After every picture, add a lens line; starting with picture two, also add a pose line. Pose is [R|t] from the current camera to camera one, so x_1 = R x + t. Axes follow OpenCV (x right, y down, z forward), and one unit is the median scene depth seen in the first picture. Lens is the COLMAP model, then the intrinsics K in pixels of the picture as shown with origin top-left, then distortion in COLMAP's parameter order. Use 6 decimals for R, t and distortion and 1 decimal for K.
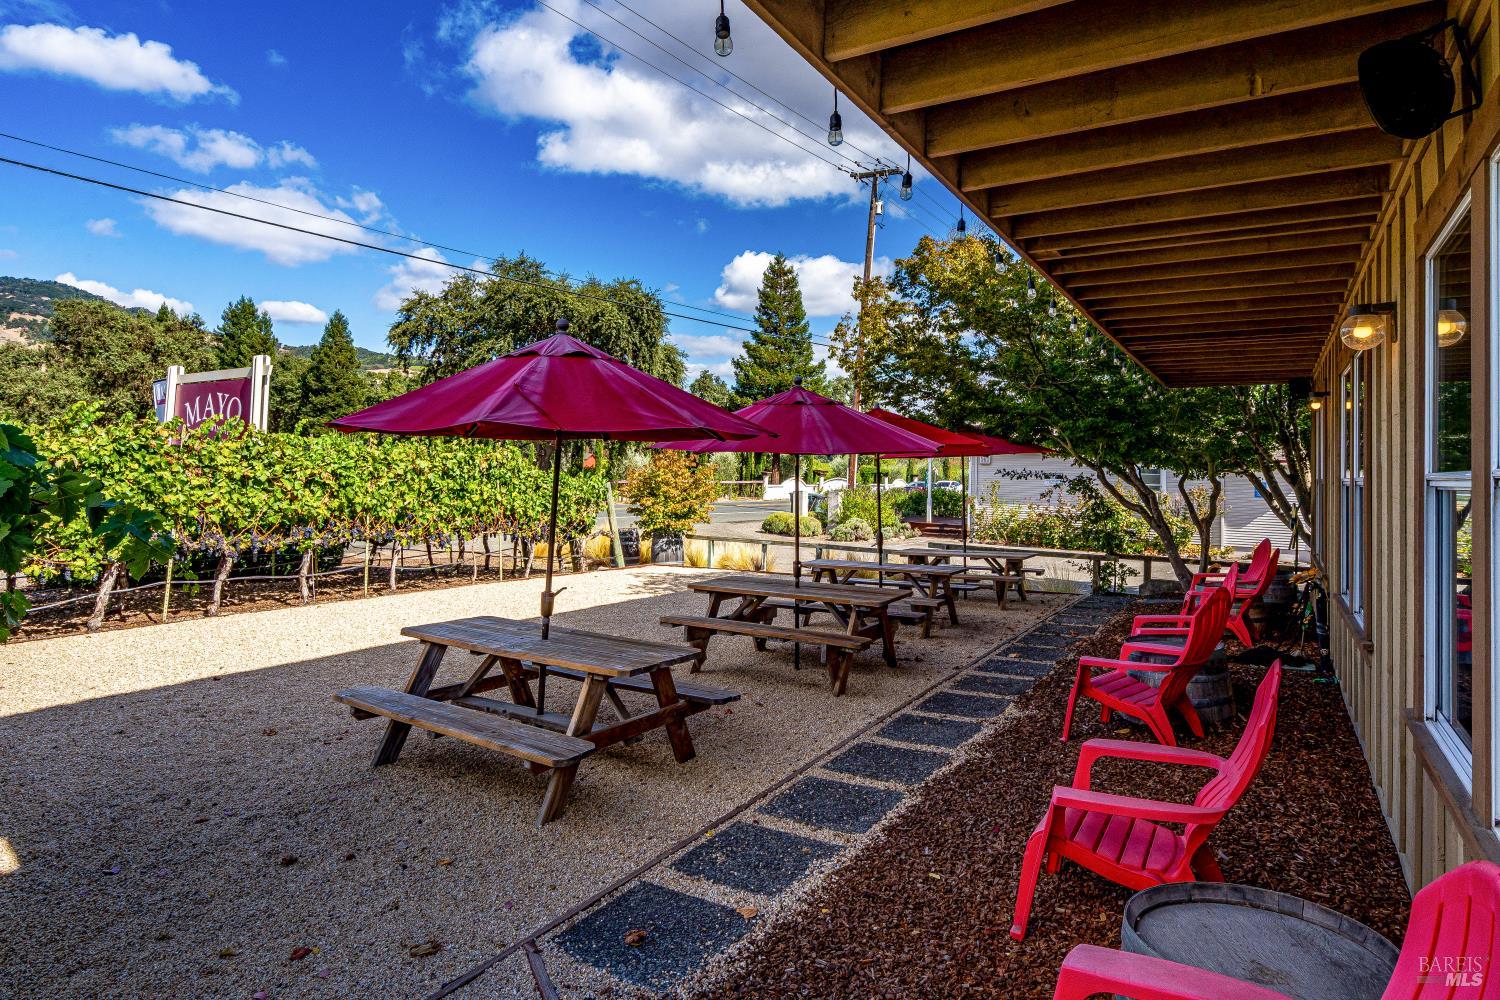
lens RADIAL K [[853.4, 0, 753.7], [0, 853.4, 452.4], [0, 0, 1]] dist [0.000878, -0.000073]
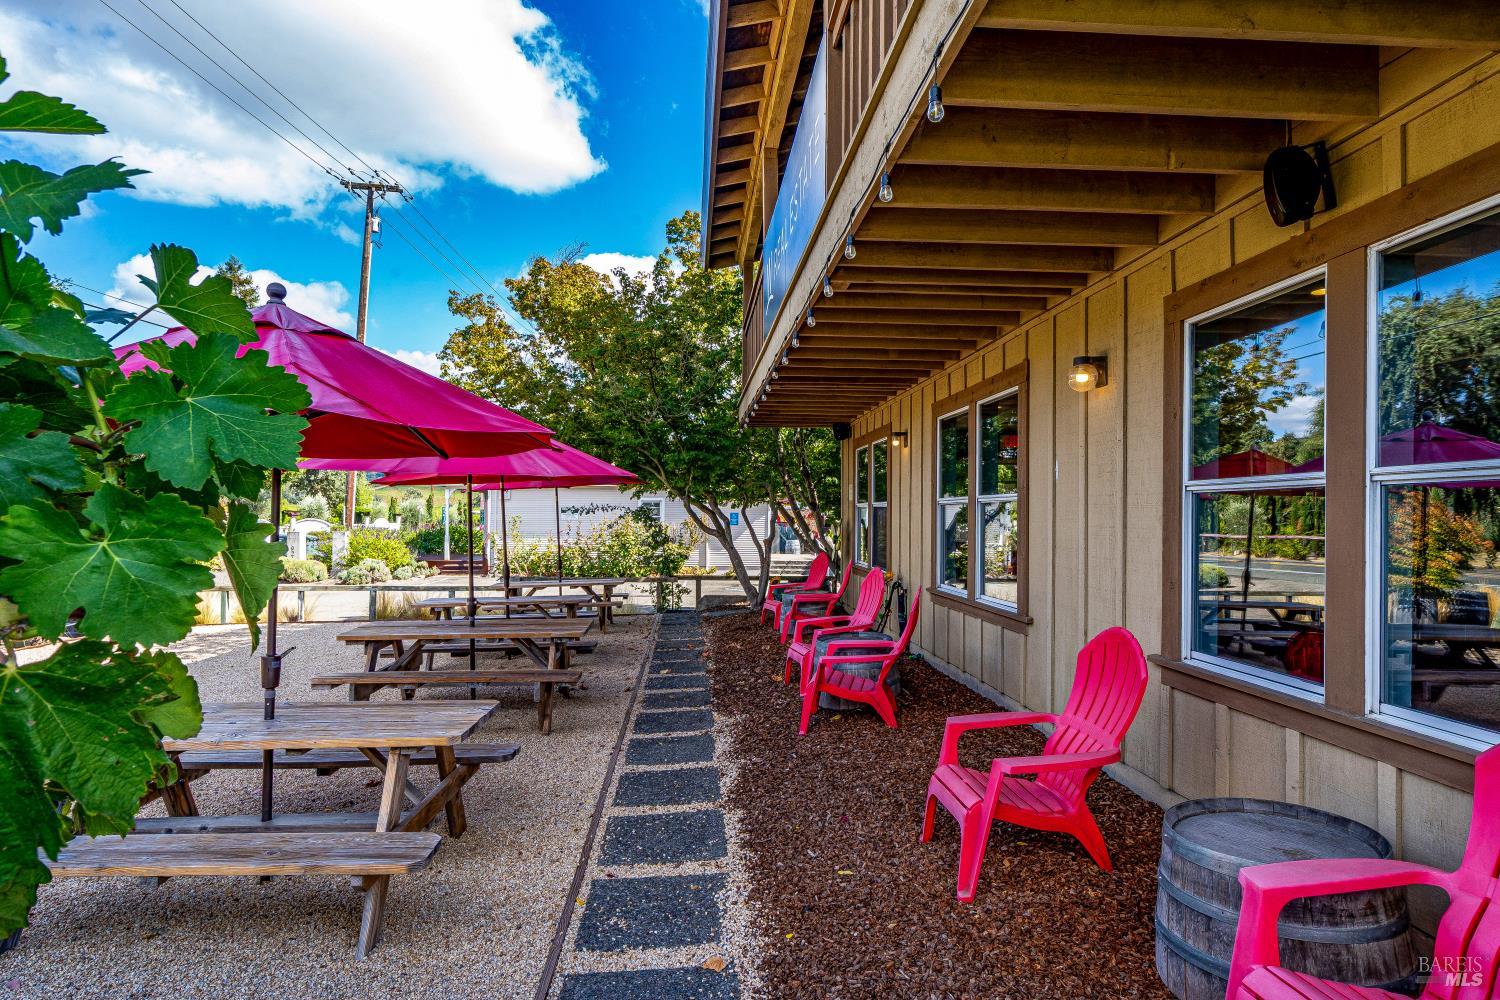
lens RADIAL K [[819.5, 0, 747.9], [0, 819.5, 529.4], [0, 0, 1]] dist [0.000877, -0.000017]
pose [[0.818290, -0.028678, 0.574090, -0.267163], [0.002168, 0.998902, 0.046808, 0.019673], [-0.574802, -0.037058, 0.817453, 0.161892]]
